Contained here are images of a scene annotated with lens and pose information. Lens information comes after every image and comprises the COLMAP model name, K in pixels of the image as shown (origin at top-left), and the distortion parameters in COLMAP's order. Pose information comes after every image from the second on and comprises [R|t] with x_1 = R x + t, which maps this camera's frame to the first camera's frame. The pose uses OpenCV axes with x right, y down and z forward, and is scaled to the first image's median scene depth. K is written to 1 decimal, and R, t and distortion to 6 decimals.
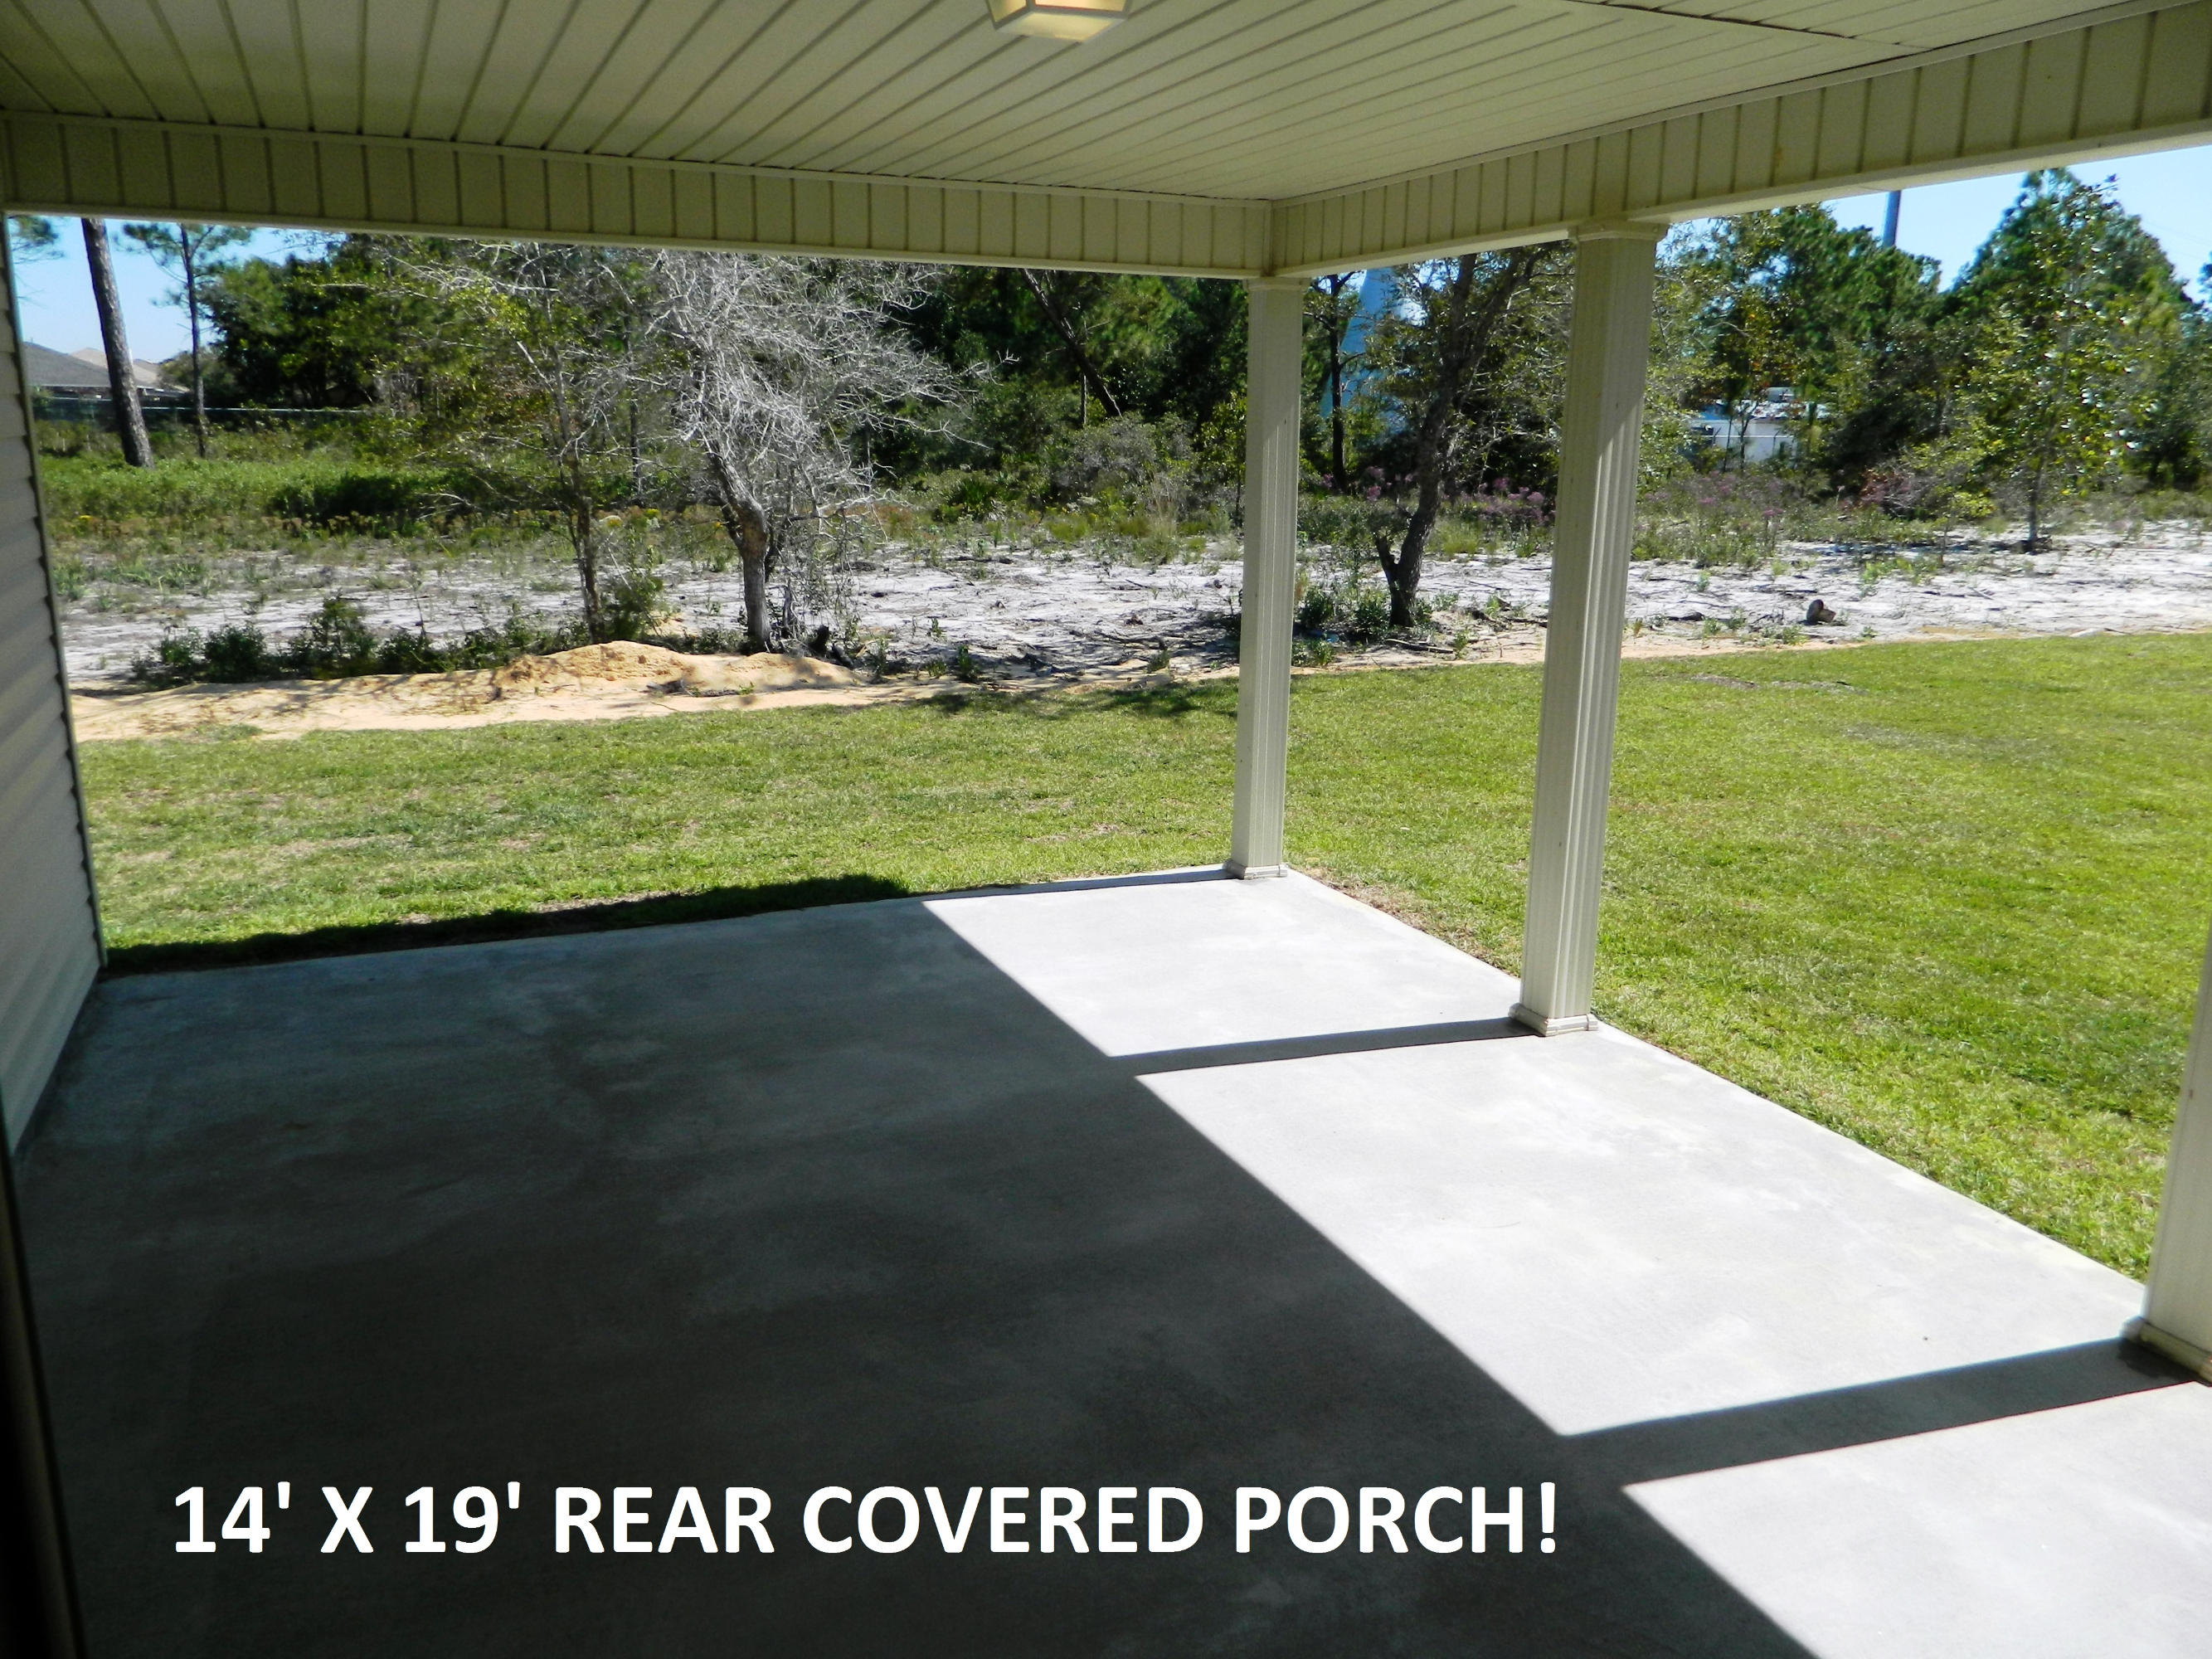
lens RADIAL K [[1677.0, 0, 1062.5], [0, 1677.0, 817.6], [0, 0, 1]] dist [0.025766, -0.006583]
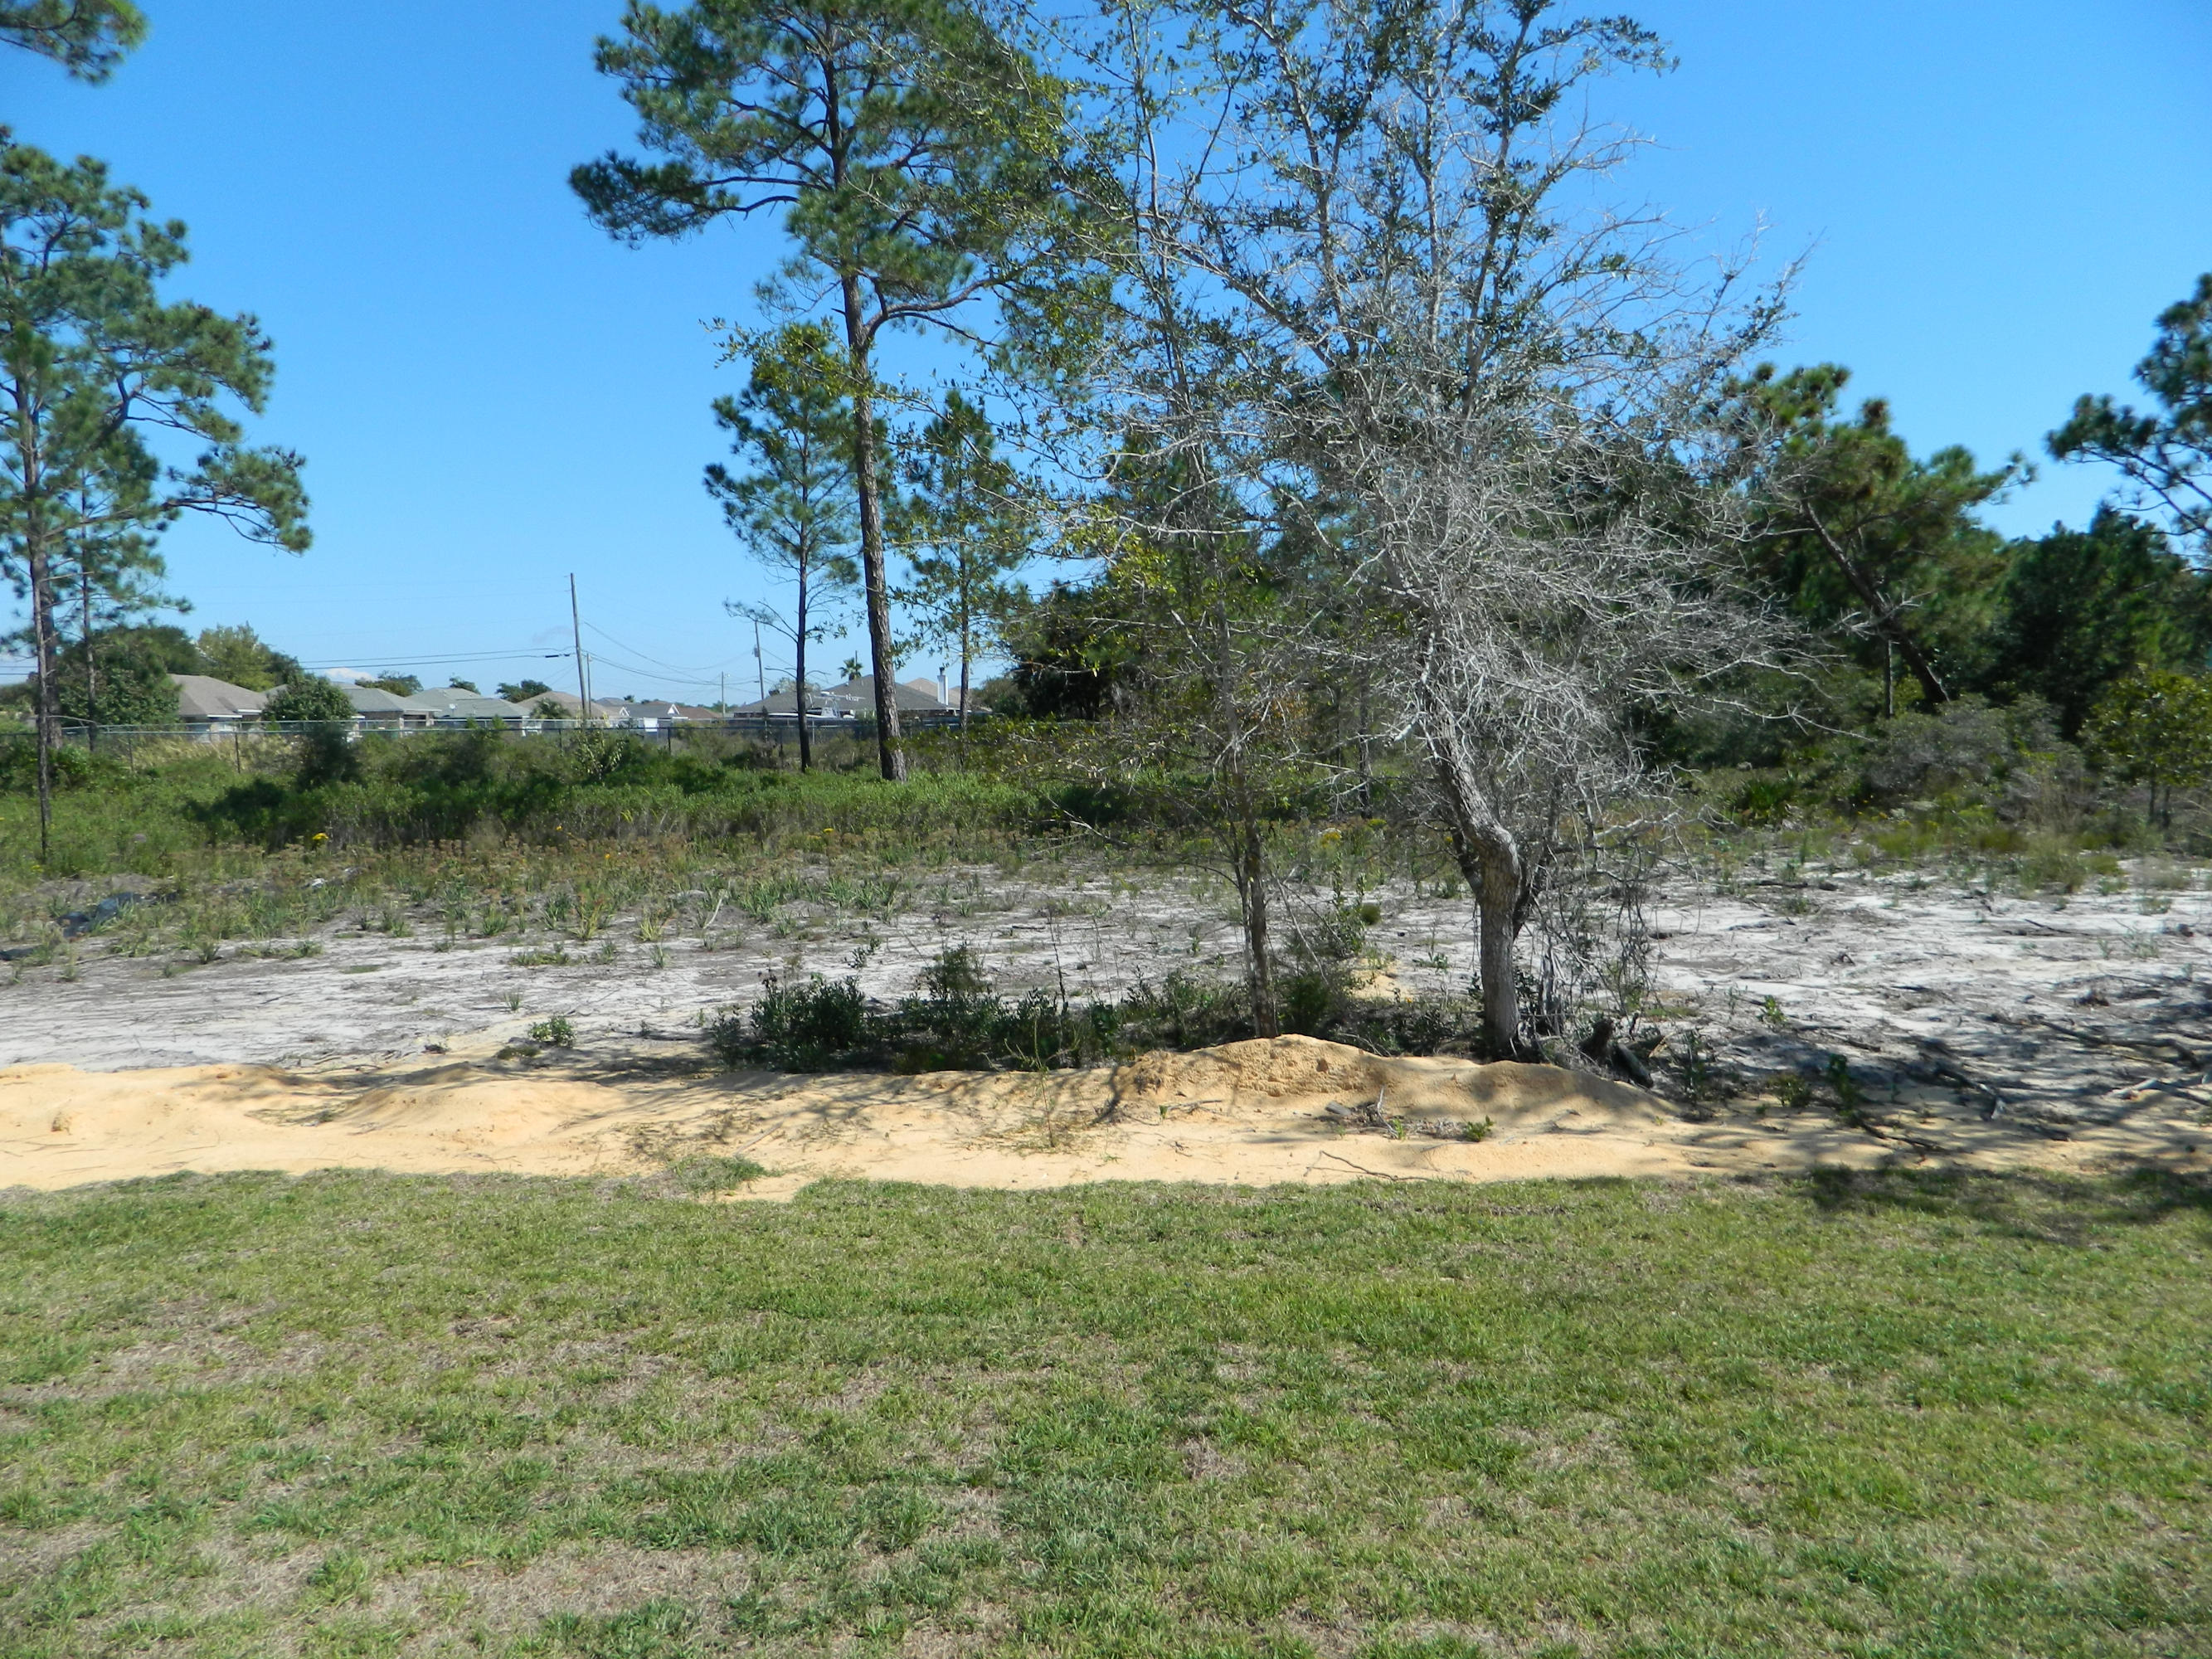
lens RADIAL K [[1677.0, 0, 1102.0], [0, 1677.0, 831.4], [0, 0, 1]] dist [0.025766, -0.006583]
pose [[0.918583, -0.000026, -0.395227, -0.050007], [-0.066082, 0.985913, -0.153653, -0.056244], [0.389664, 0.167260, 0.905641, 0.256468]]
